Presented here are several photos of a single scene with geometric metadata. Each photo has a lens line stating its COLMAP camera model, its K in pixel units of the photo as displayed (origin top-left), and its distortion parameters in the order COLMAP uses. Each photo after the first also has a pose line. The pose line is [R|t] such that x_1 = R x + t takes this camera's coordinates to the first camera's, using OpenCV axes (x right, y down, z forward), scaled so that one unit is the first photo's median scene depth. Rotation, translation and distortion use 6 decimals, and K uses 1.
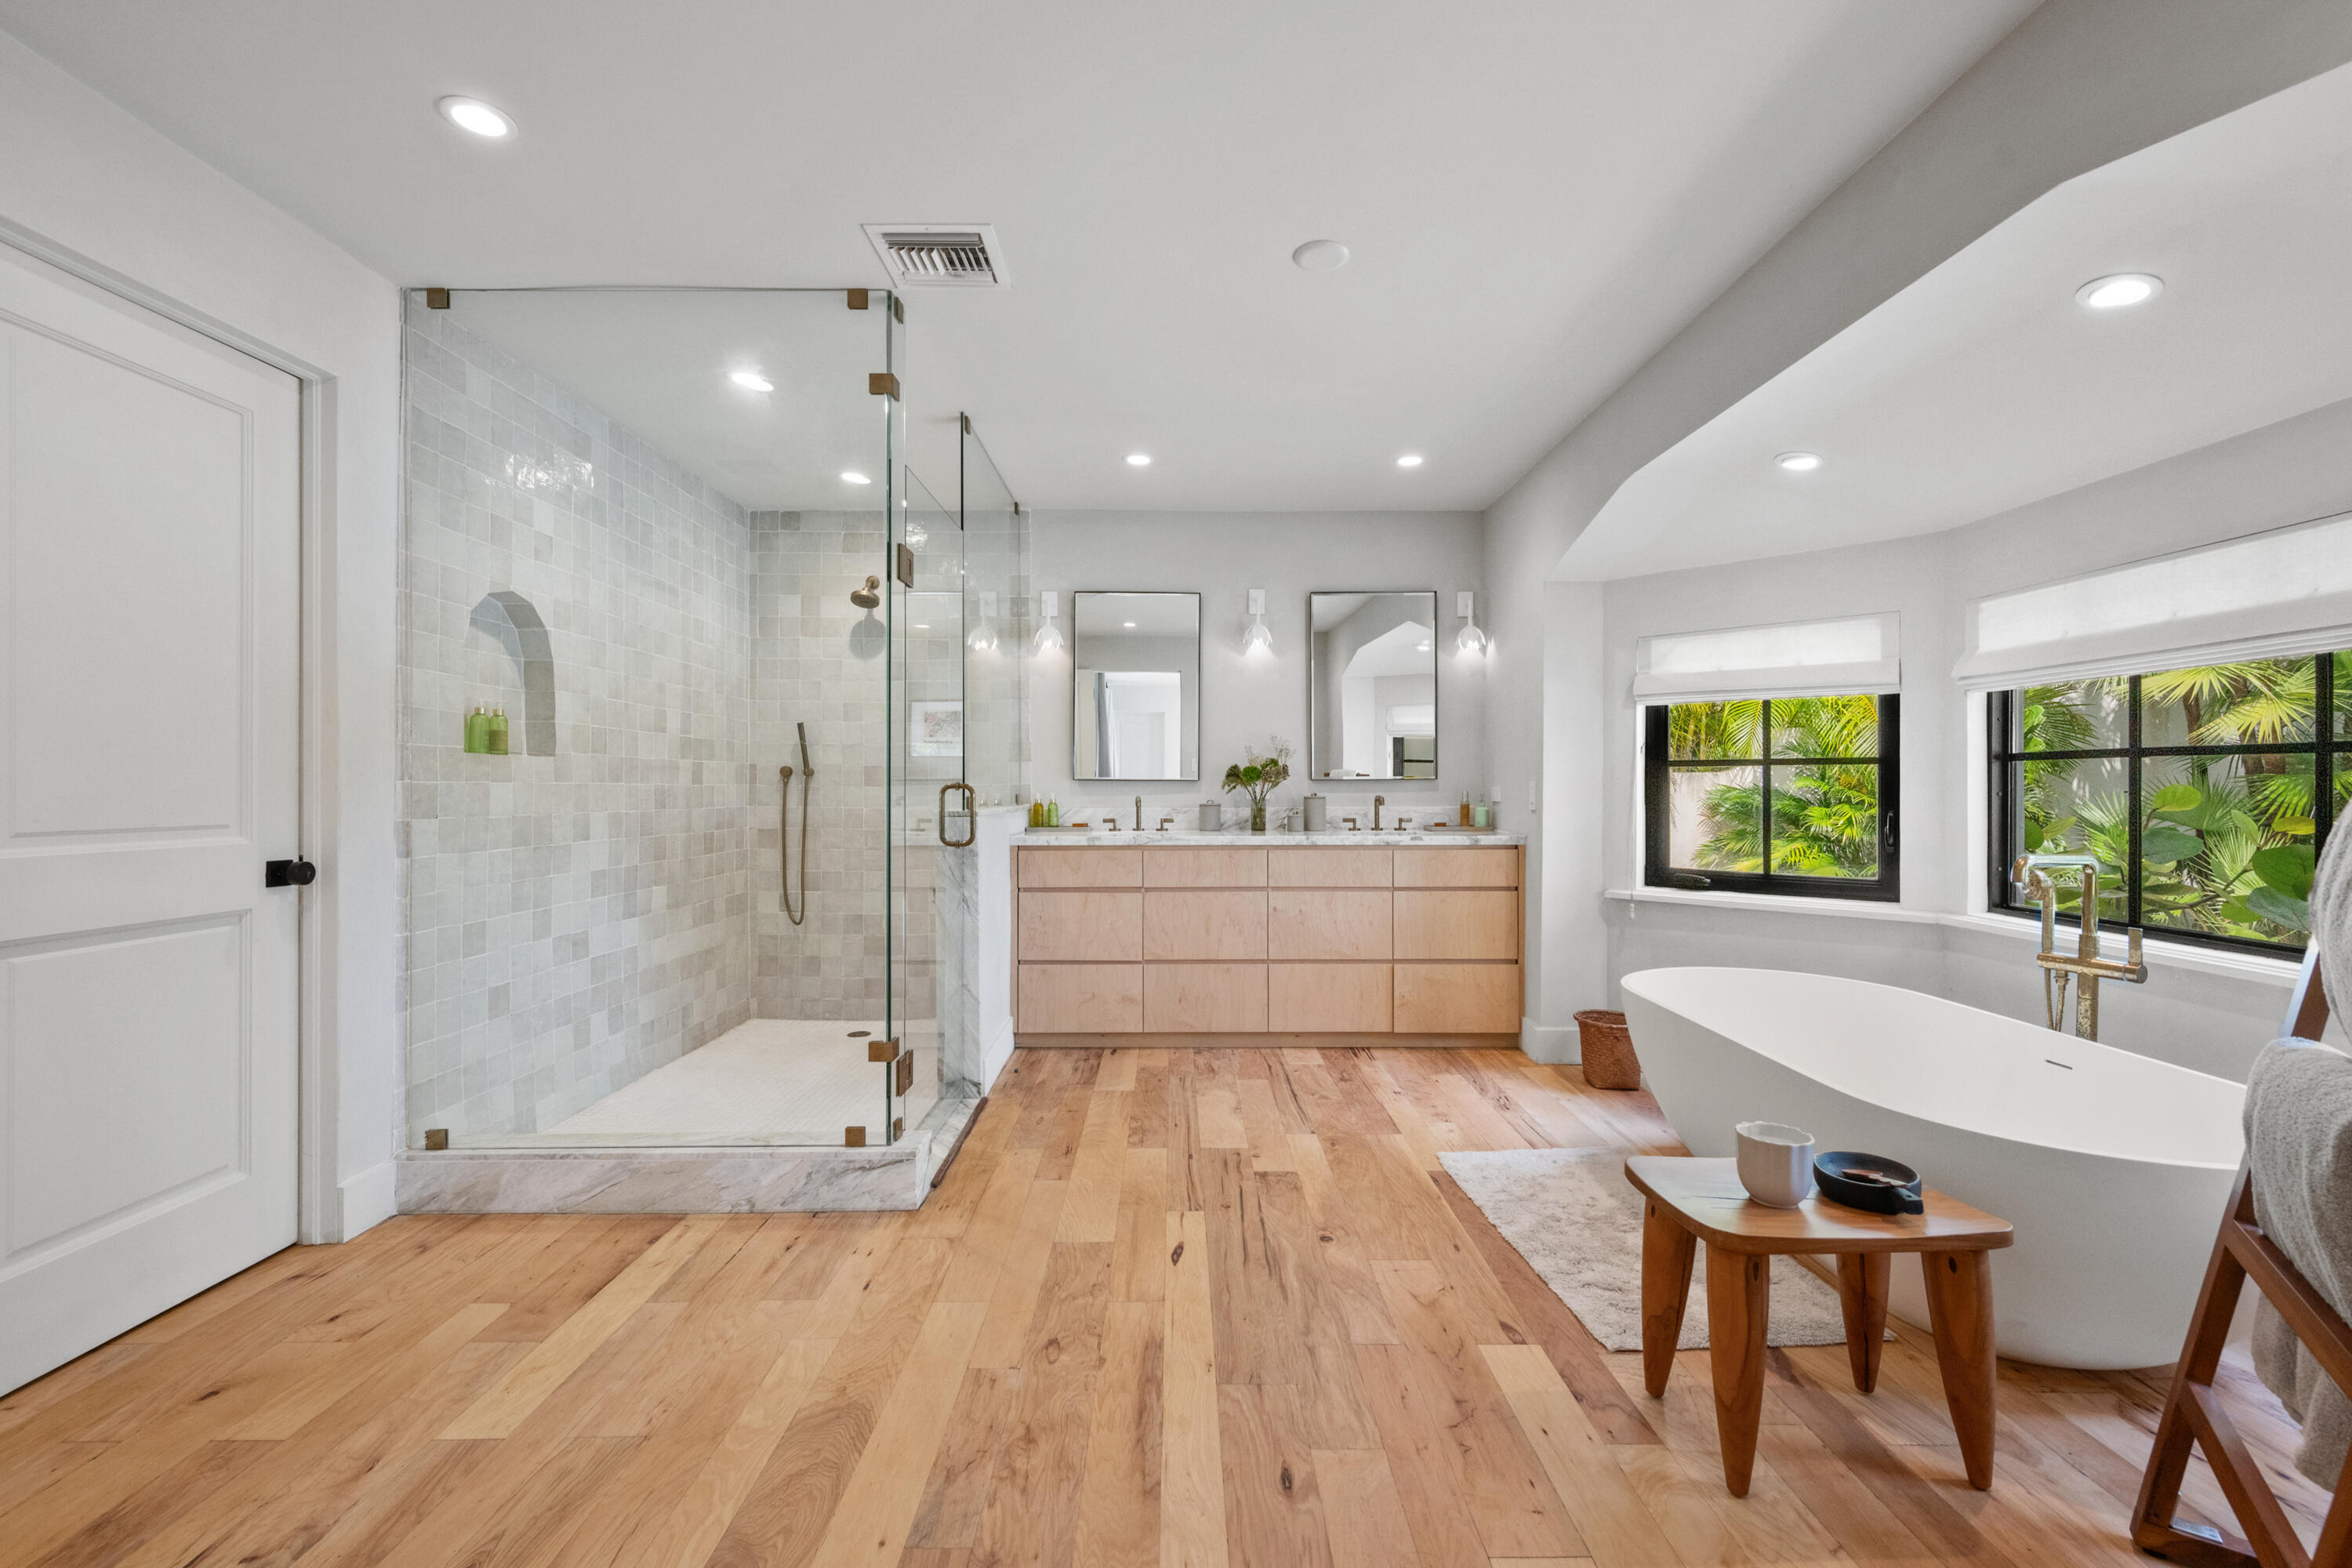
lens RADIAL K [[1004.5, 0, 1178.1], [0, 1004.5, 784.3], [0, 0, 1]] dist [-0.000194, -0.000030]
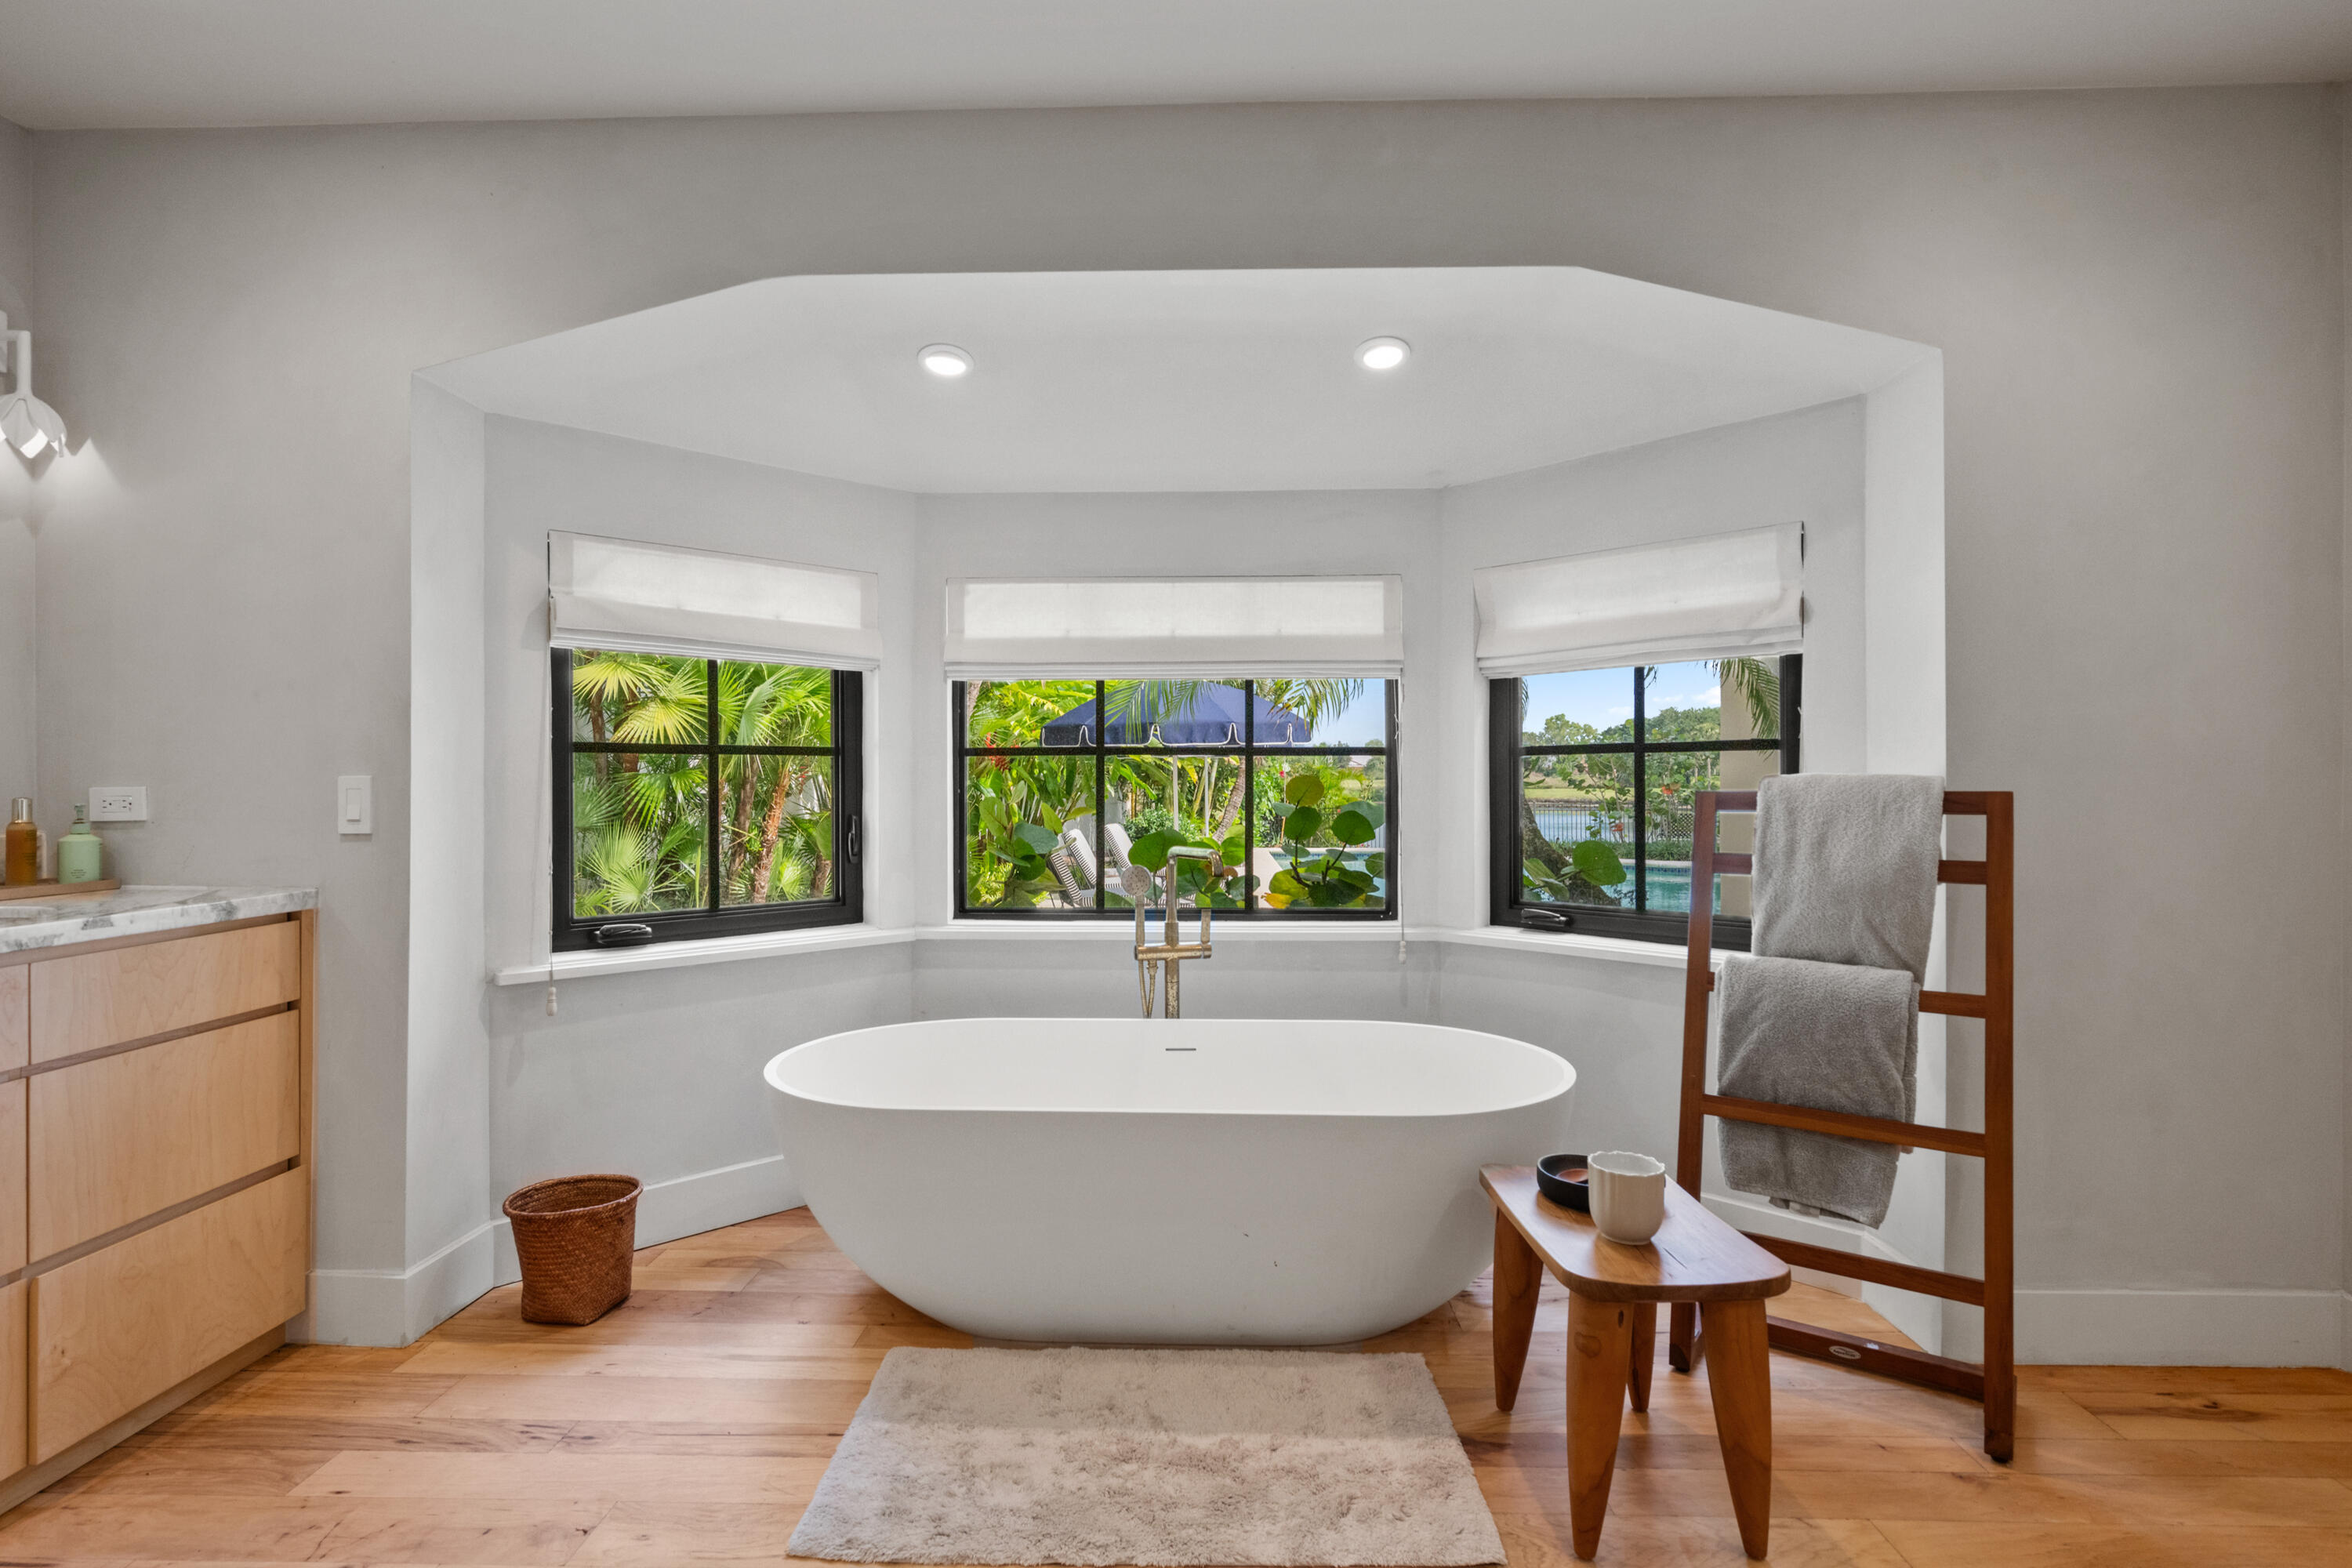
lens RADIAL K [[1158.6, 0, 1174.7], [0, 1158.6, 792.3], [0, 0, 1]] dist [0.000976, -0.000801]
pose [[0.014999, -0.007884, 0.999856, -0.237649], [-0.001217, 0.999968, 0.007903, 0.001406], [-0.999887, -0.001335, 0.014989, 0.716246]]
